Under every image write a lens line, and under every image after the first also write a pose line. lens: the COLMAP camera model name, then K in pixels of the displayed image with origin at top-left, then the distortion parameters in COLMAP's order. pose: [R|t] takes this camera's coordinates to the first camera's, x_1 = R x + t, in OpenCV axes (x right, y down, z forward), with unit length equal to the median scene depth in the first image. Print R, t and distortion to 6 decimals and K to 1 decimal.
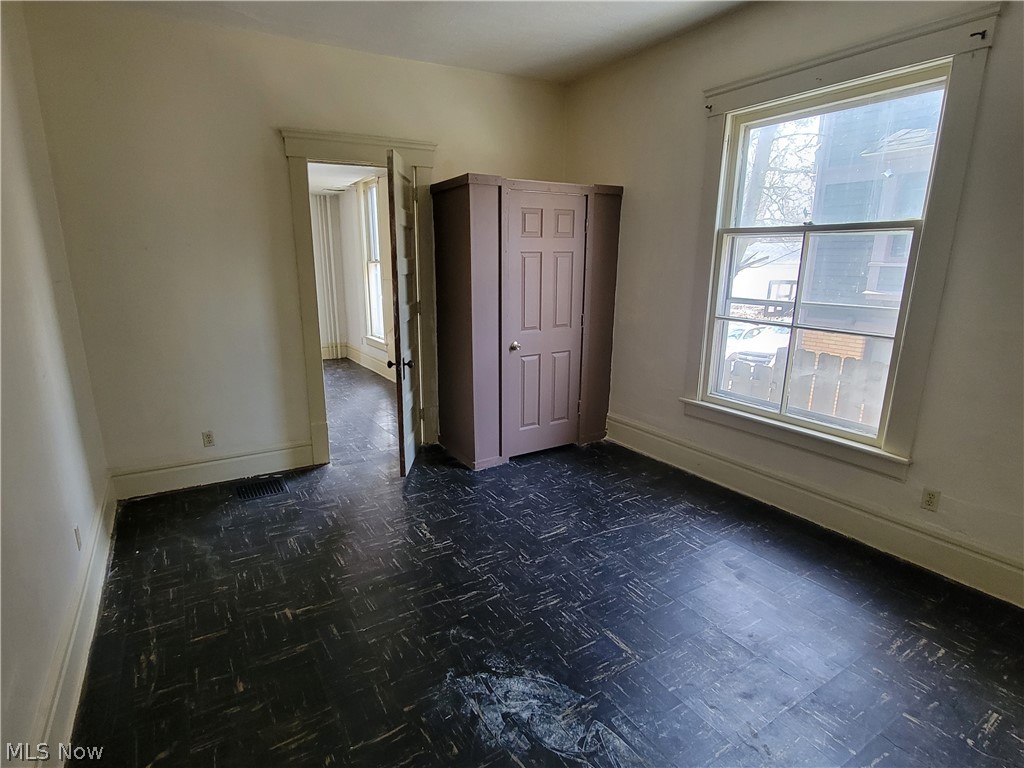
lens RADIAL K [[538.2, 0, 505.1], [0, 538.2, 388.8], [0, 0, 1]] dist [0.000388, -0.001034]
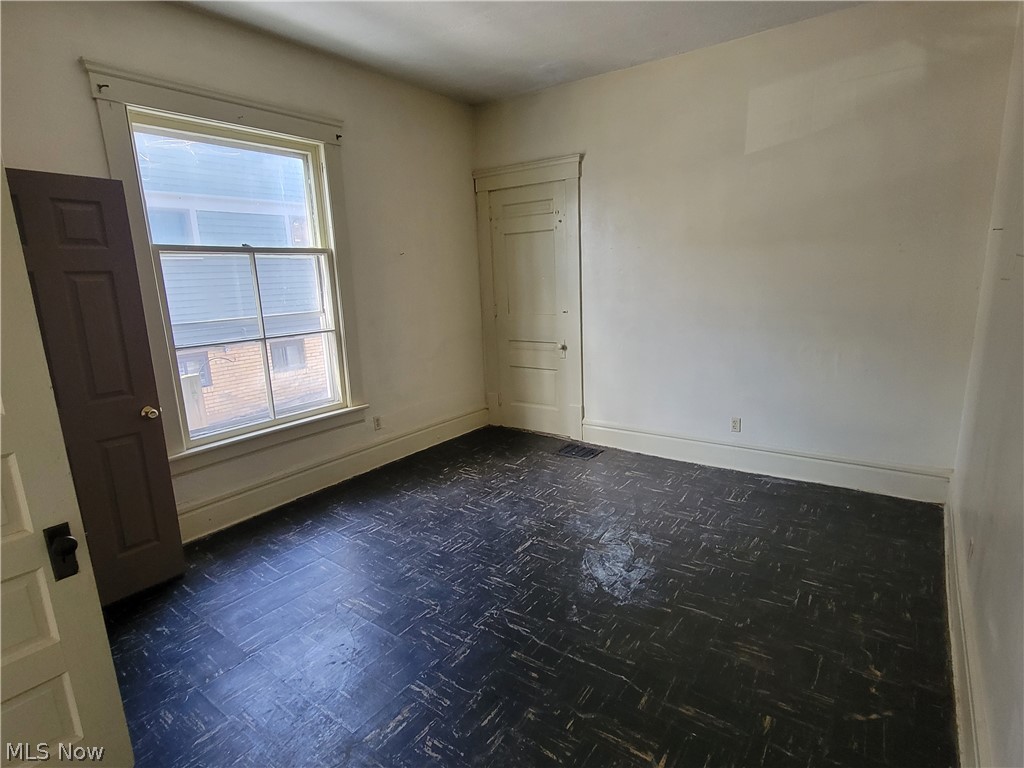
lens RADIAL K [[538.2, 0, 506.9], [0, 538.2, 384.3], [0, 0, 1]] dist [0.000388, -0.001034]
pose [[-0.377173, -0.174996, 0.909459, -0.797582], [0.254738, 0.924508, 0.283537, -0.258669], [-0.890421, 0.338616, -0.304122, 1.119208]]
